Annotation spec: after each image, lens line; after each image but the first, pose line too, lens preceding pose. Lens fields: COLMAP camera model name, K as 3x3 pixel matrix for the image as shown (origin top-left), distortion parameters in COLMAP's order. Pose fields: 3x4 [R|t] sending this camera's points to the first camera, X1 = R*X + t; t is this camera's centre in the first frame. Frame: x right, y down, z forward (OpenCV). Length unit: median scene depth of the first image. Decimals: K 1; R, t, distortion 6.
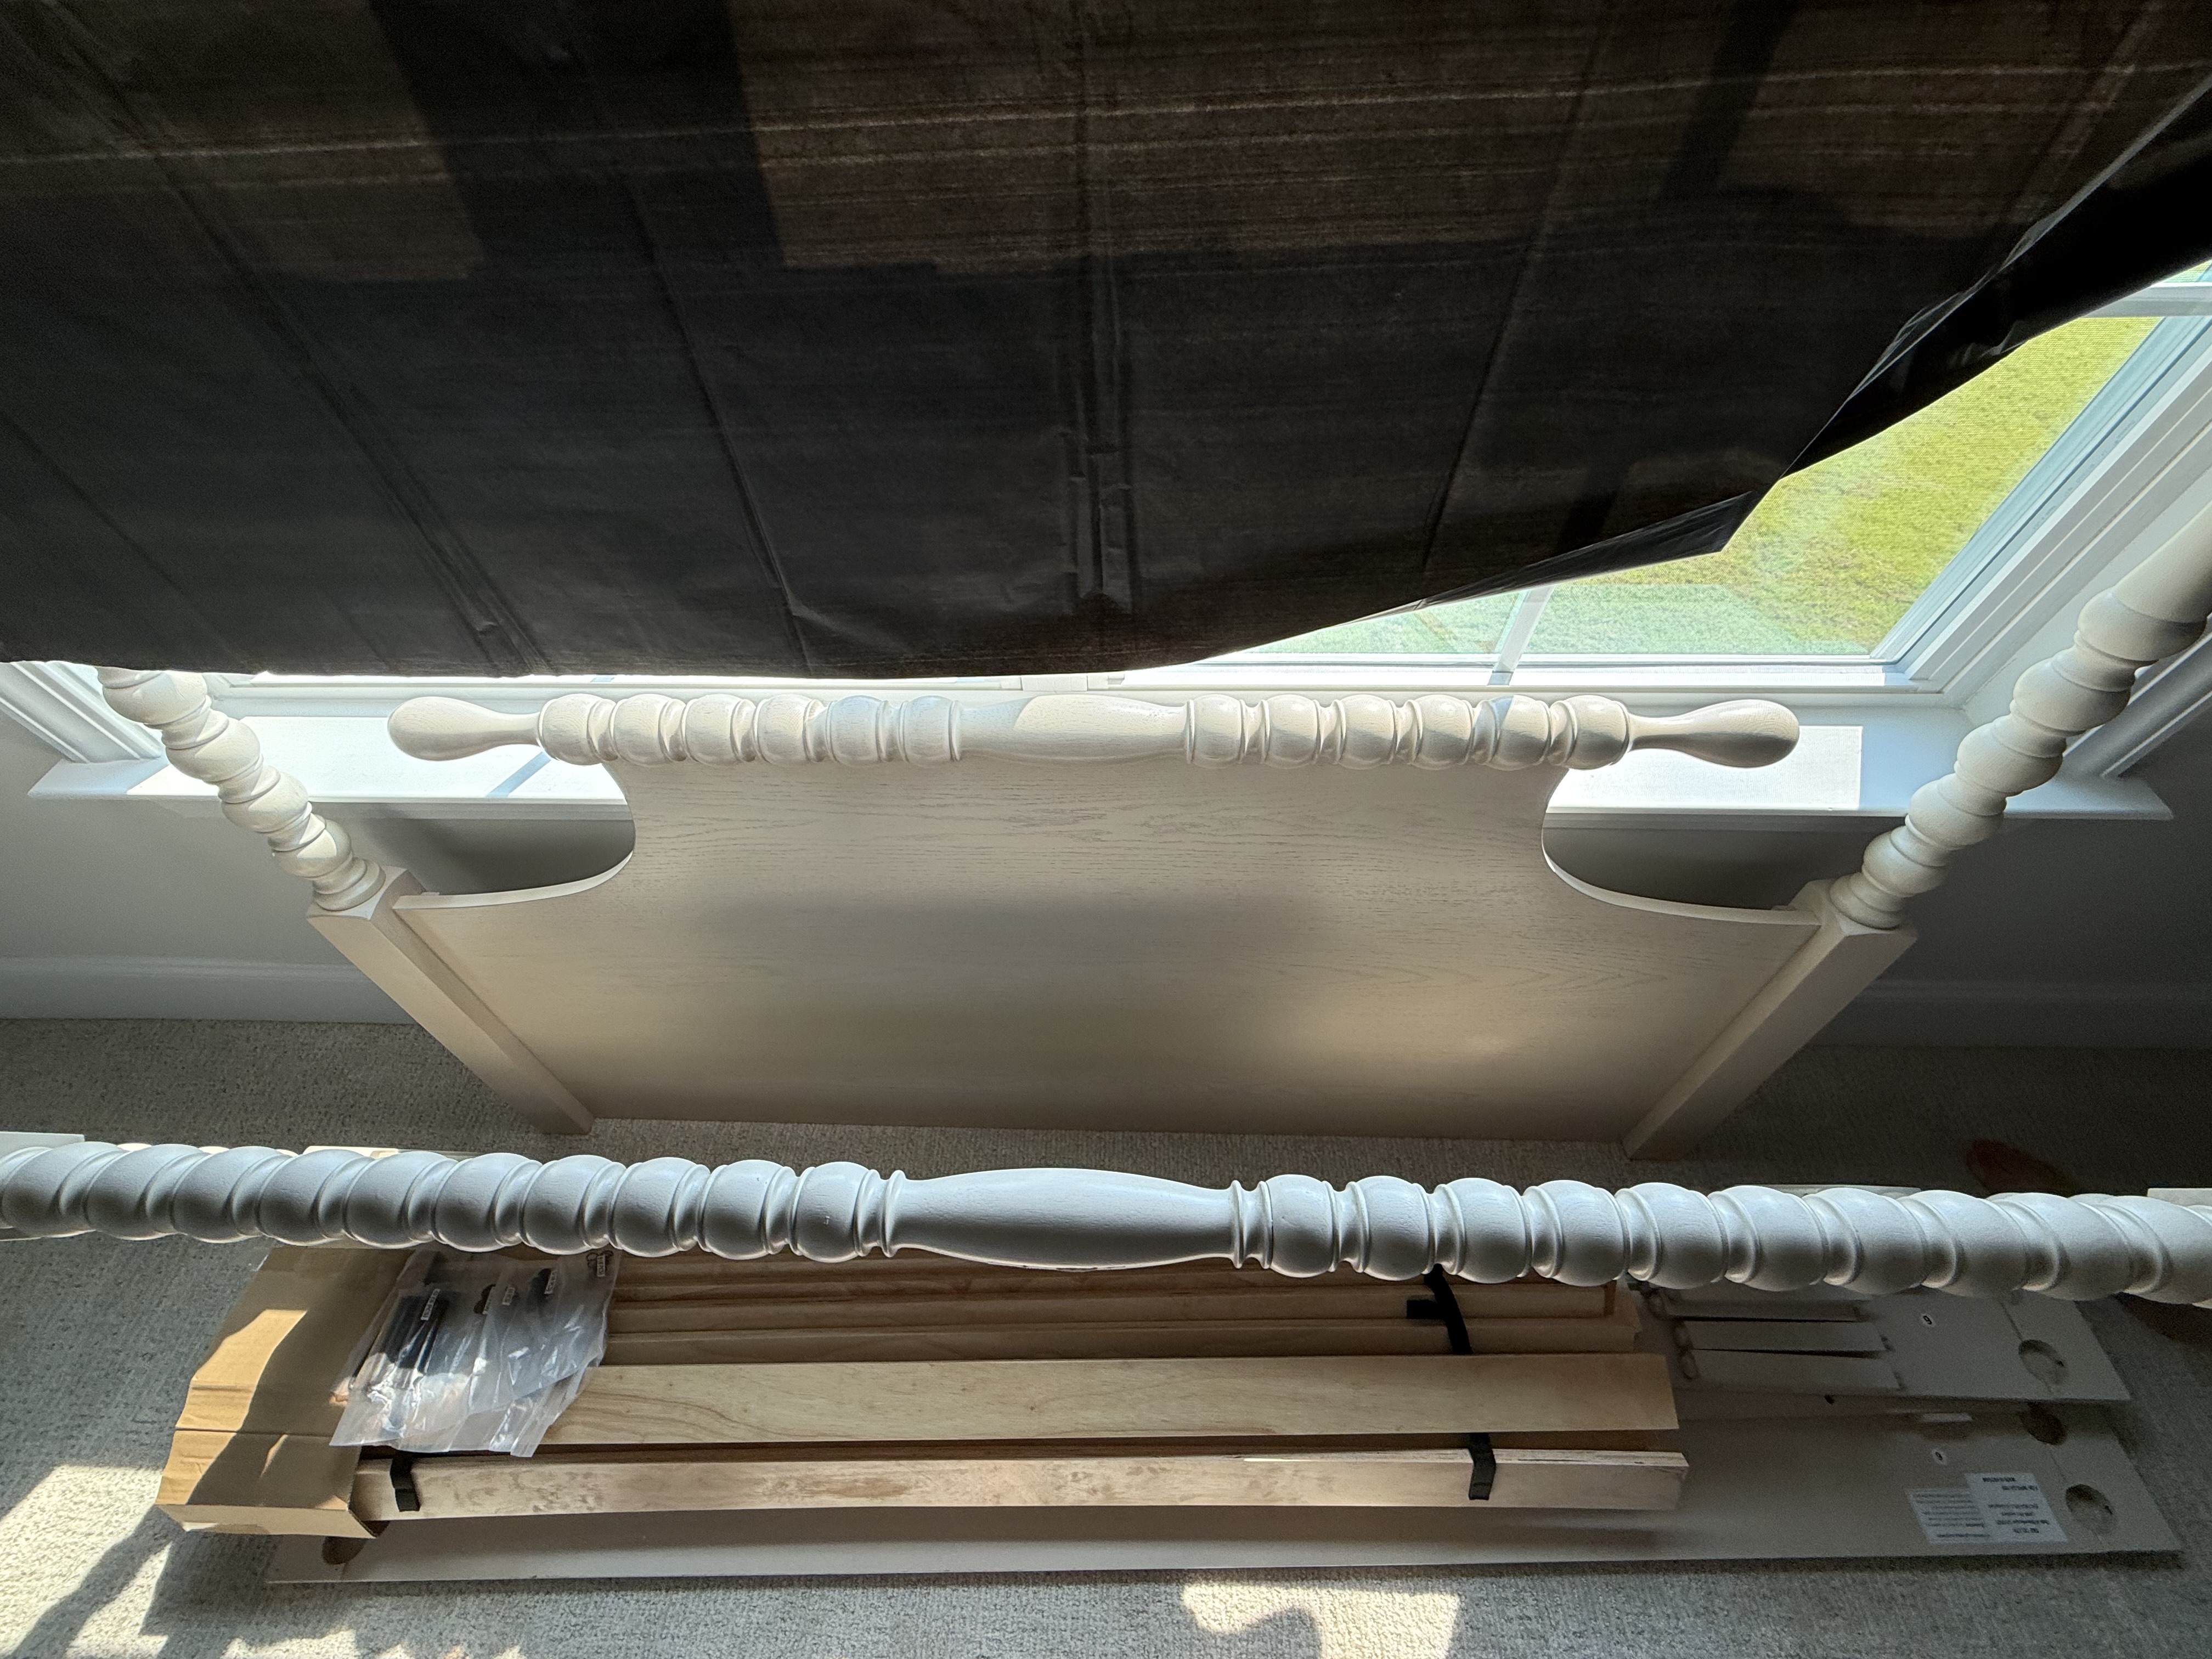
lens RADIAL K [[919.3, 0, 1123.9], [0, 919.3, 838.5], [0, 0, 1]] dist [0.005706, 0.002845]
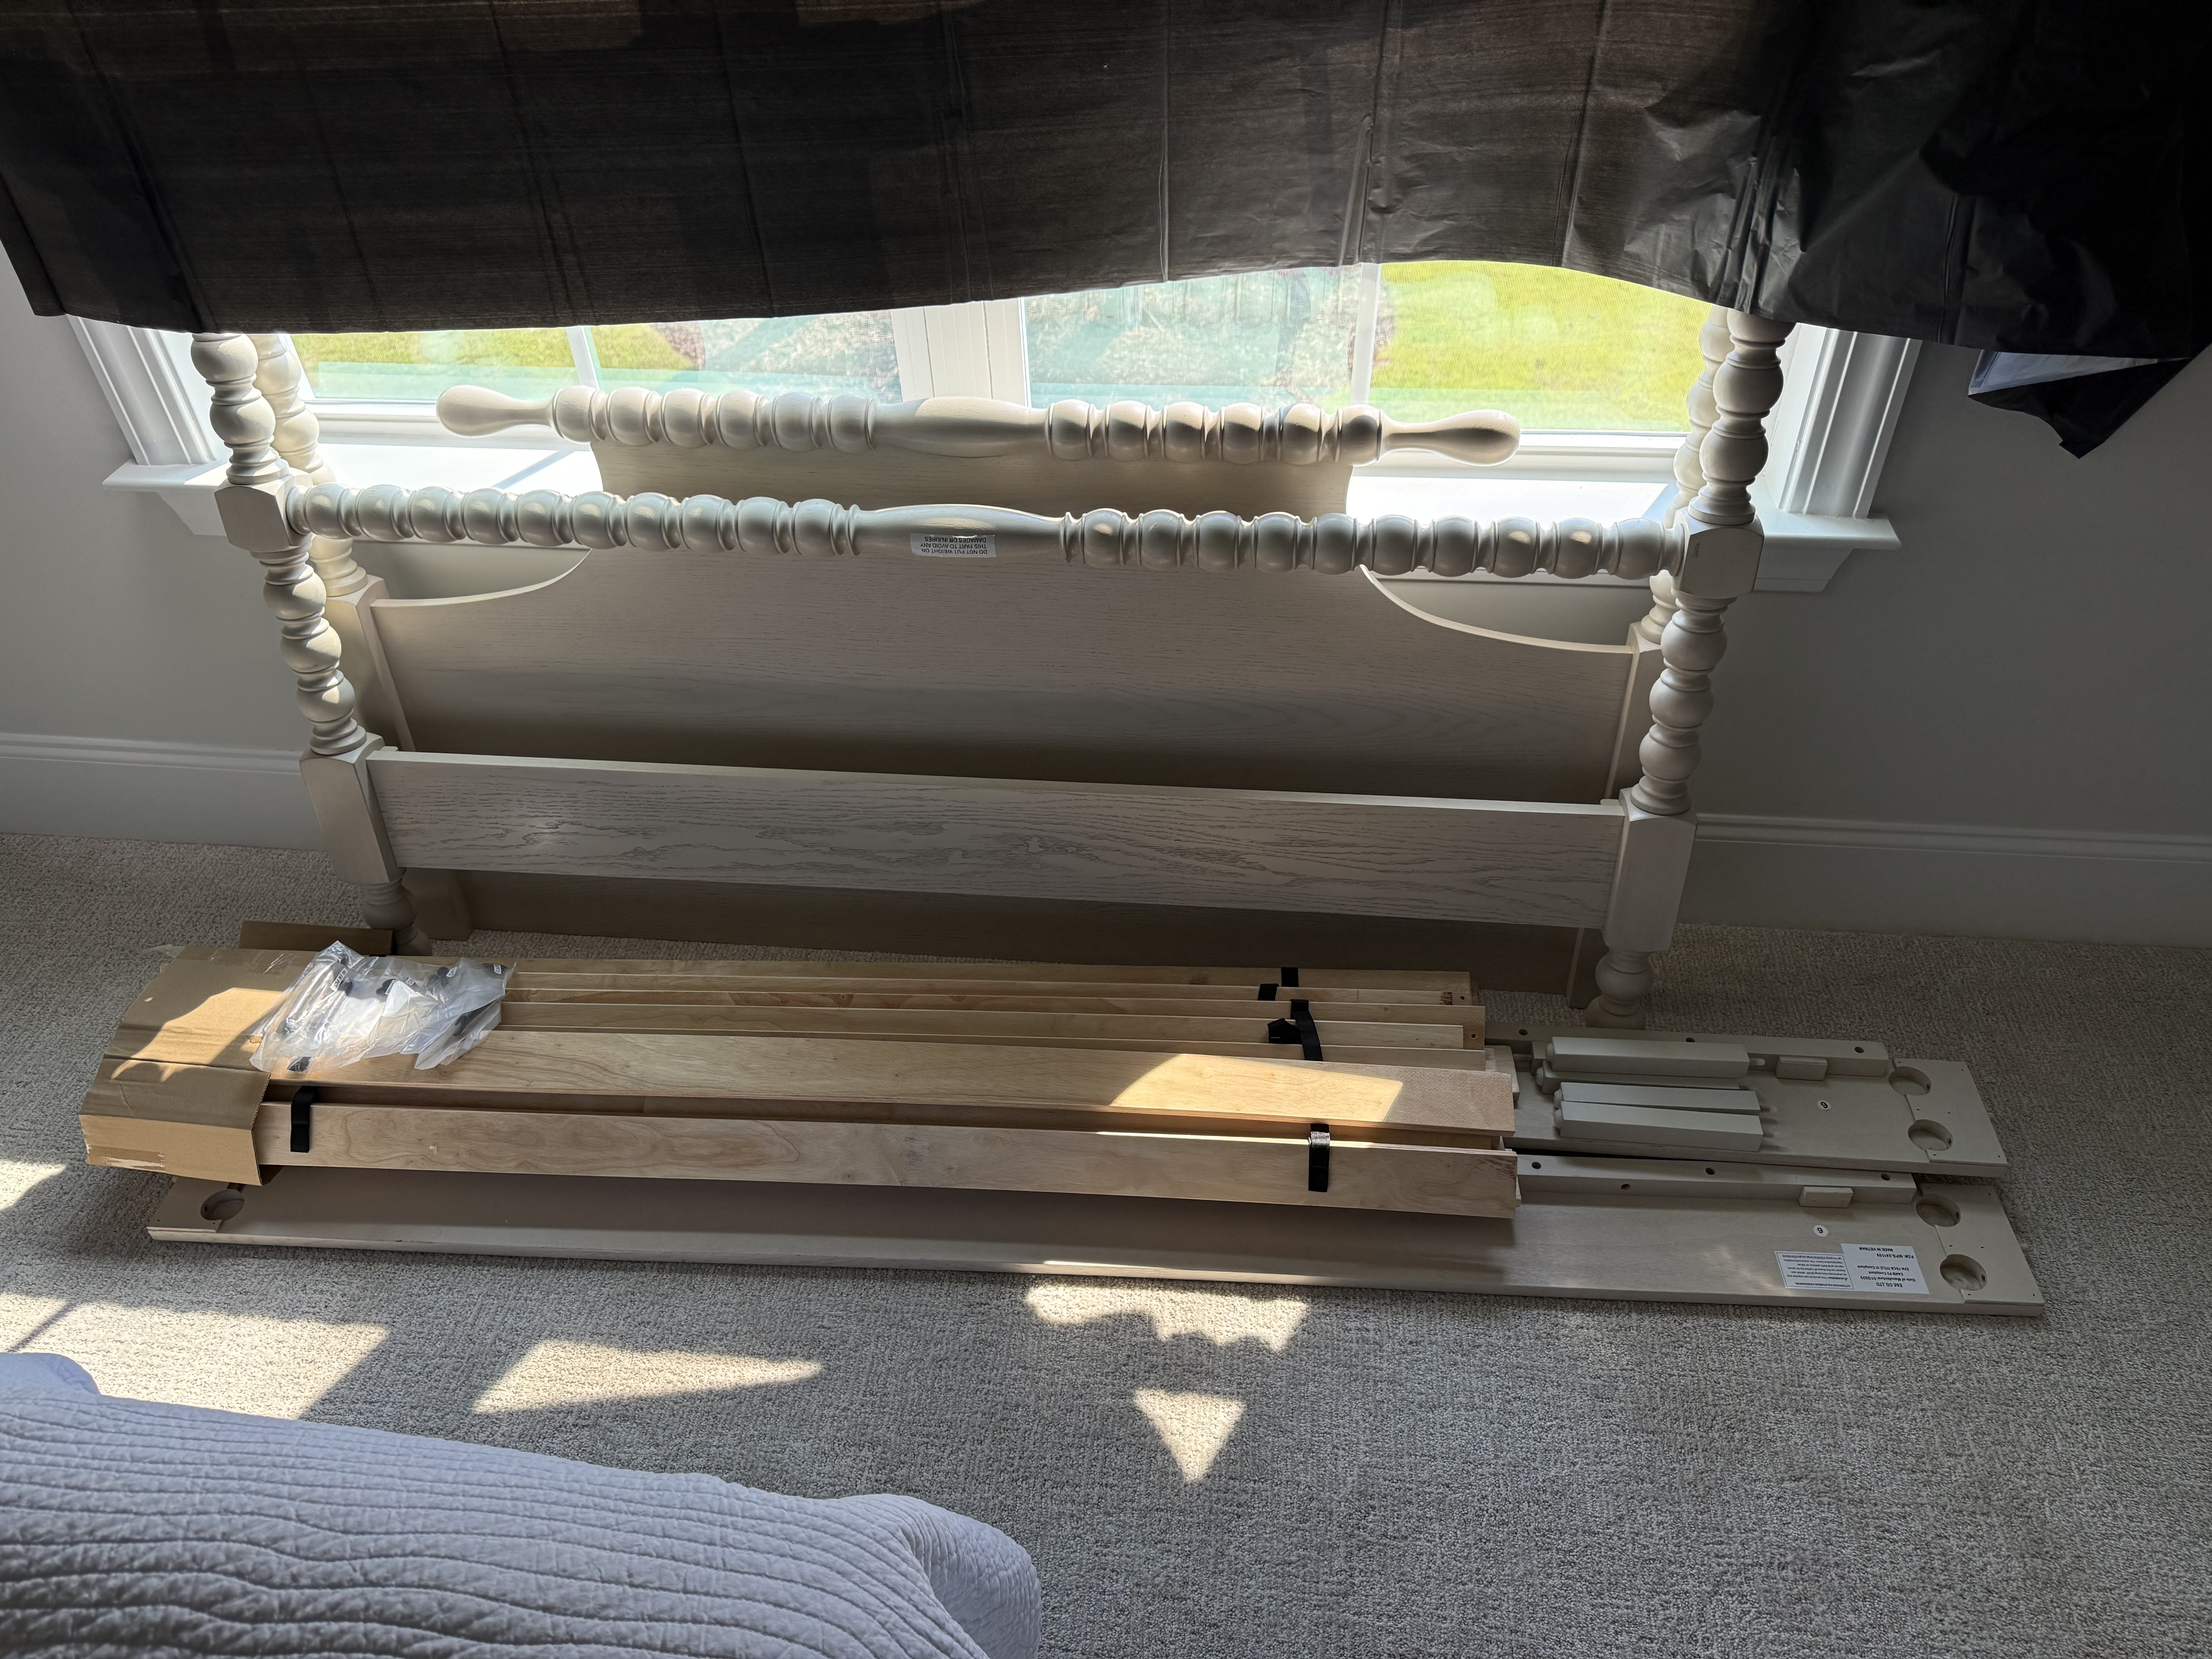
lens RADIAL K [[1565.3, 0, 1115.8], [0, 1565.3, 812.1], [0, 0, 1]] dist [0.086337, -0.057236]
pose [[0.996230, 0.049161, -0.071481, 0.260885], [-0.062501, 0.978131, -0.198378, 0.648920], [0.060165, 0.202098, 0.977516, -0.790970]]
